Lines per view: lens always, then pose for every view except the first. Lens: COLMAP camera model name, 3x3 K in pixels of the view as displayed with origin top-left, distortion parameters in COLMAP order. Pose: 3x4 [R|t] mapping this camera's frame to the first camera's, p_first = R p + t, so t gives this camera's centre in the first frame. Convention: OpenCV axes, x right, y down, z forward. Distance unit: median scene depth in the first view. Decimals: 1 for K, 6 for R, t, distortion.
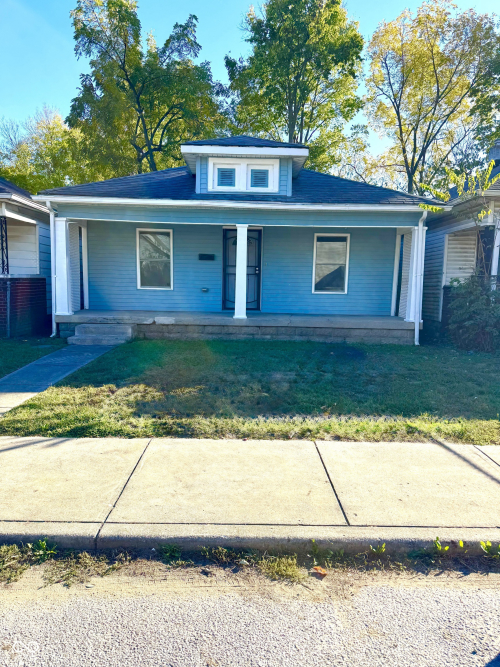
lens RADIAL K [[466.9, 0, 249.4], [0, 466.9, 336.8], [0, 0, 1]] dist [0.113616, -0.145371]
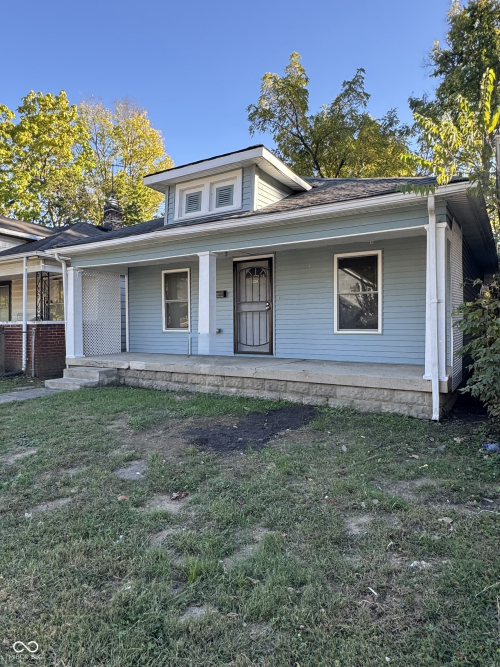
lens RADIAL K [[429.9, 0, 248.6], [0, 429.9, 323.4], [0, 0, 1]] dist [-0.008354, -0.001641]
pose [[0.834830, -0.027135, -0.549839, 0.405257], [-0.040904, 0.992966, -0.111108, -0.028376], [0.548986, 0.115246, 0.827848, 0.372131]]
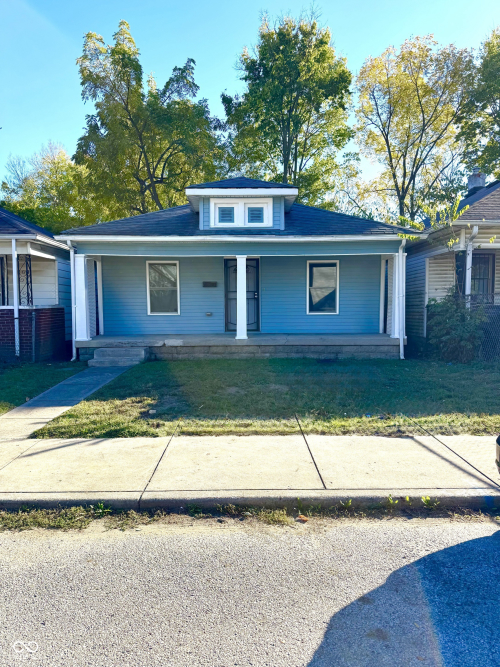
lens RADIAL K [[469.9, 0, 250.0], [0, 469.9, 333.5], [0, 0, 1]] dist [0.141850, -0.237448]
pose [[0.999618, -0.027452, -0.003086, 0.003325], [0.027250, 0.998226, -0.052936, 0.006436], [0.004534, 0.052832, 0.998593, -0.101805]]
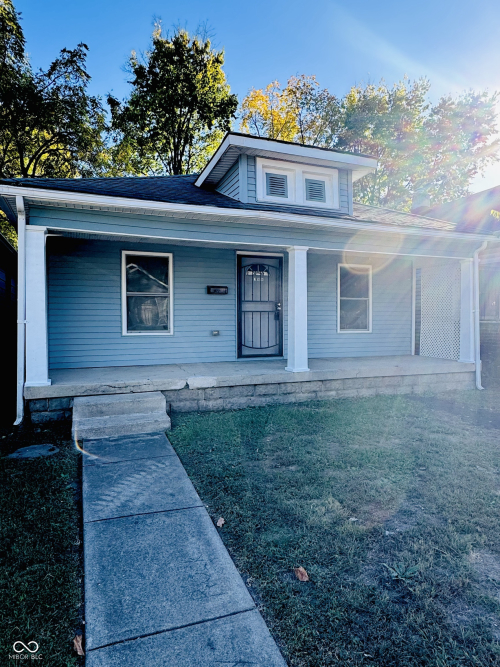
lens RADIAL K [[429.9, 0, 248.6], [0, 429.9, 323.4], [0, 0, 1]] dist [-0.008354, -0.001641]
pose [[0.932682, -0.023954, 0.359903, -0.298602], [0.061153, 0.993849, -0.092330, -0.050605], [-0.355477, 0.108123, 0.928410, 0.351472]]
